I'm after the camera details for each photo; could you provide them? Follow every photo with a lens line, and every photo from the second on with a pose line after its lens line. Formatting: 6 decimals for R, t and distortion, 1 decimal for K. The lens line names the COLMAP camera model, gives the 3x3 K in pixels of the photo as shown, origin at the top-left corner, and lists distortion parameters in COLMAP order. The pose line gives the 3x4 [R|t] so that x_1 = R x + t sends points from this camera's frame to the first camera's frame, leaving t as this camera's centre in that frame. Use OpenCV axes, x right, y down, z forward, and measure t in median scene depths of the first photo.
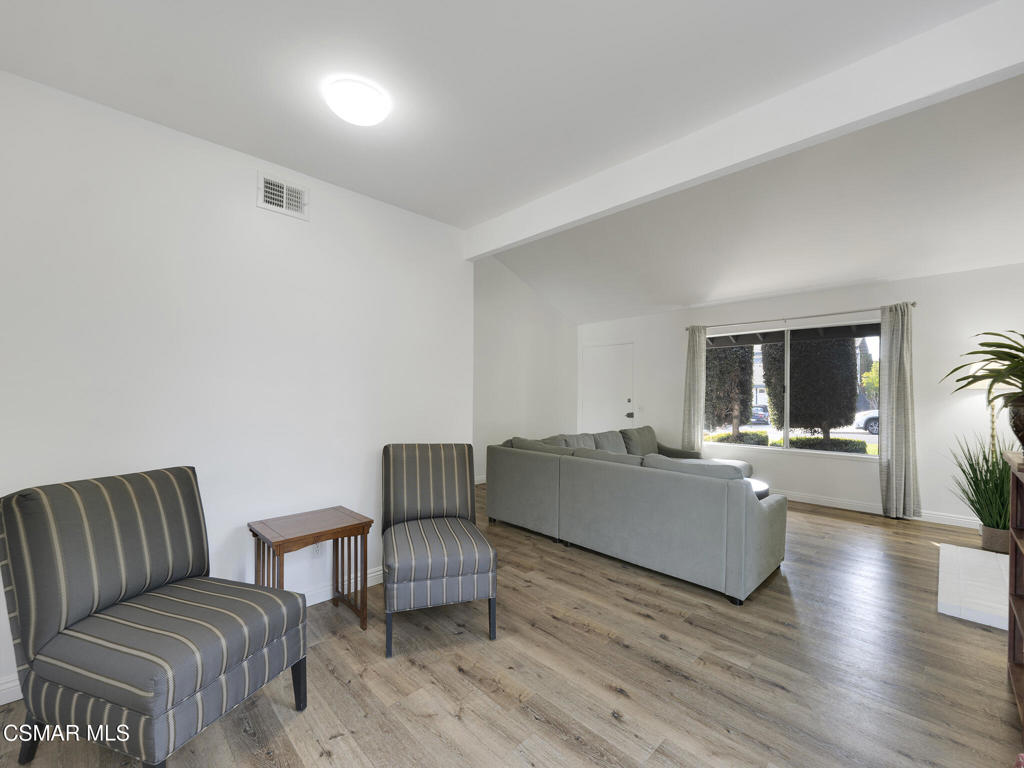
lens RADIAL K [[439.1, 0, 512.0], [0, 439.1, 384.0], [0, 0, 1]] dist [-0.000038, 0.000356]
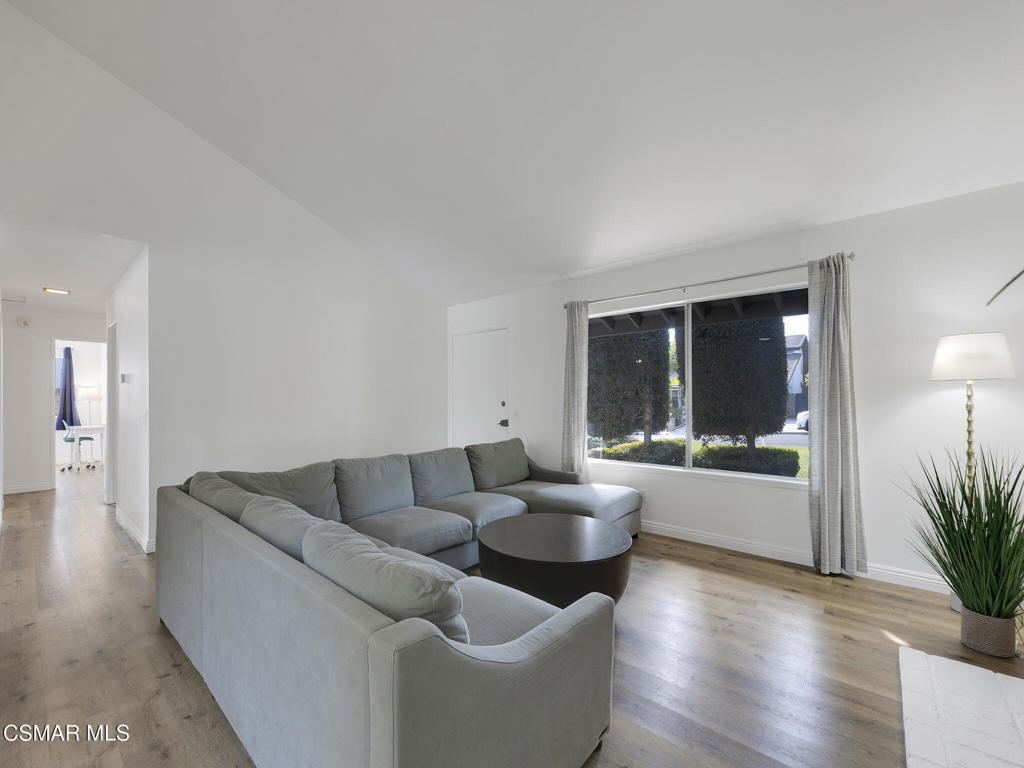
lens RADIAL K [[429.1, 0, 512.0], [0, 429.1, 384.0], [0, 0, 1]] dist [-0.014227, 0.000142]
pose [[0.997943, -0.010995, 0.063153, 0.297794], [0.011307, 0.999926, -0.004587, 0.008887], [-0.063097, 0.005292, 0.997993, 0.325921]]
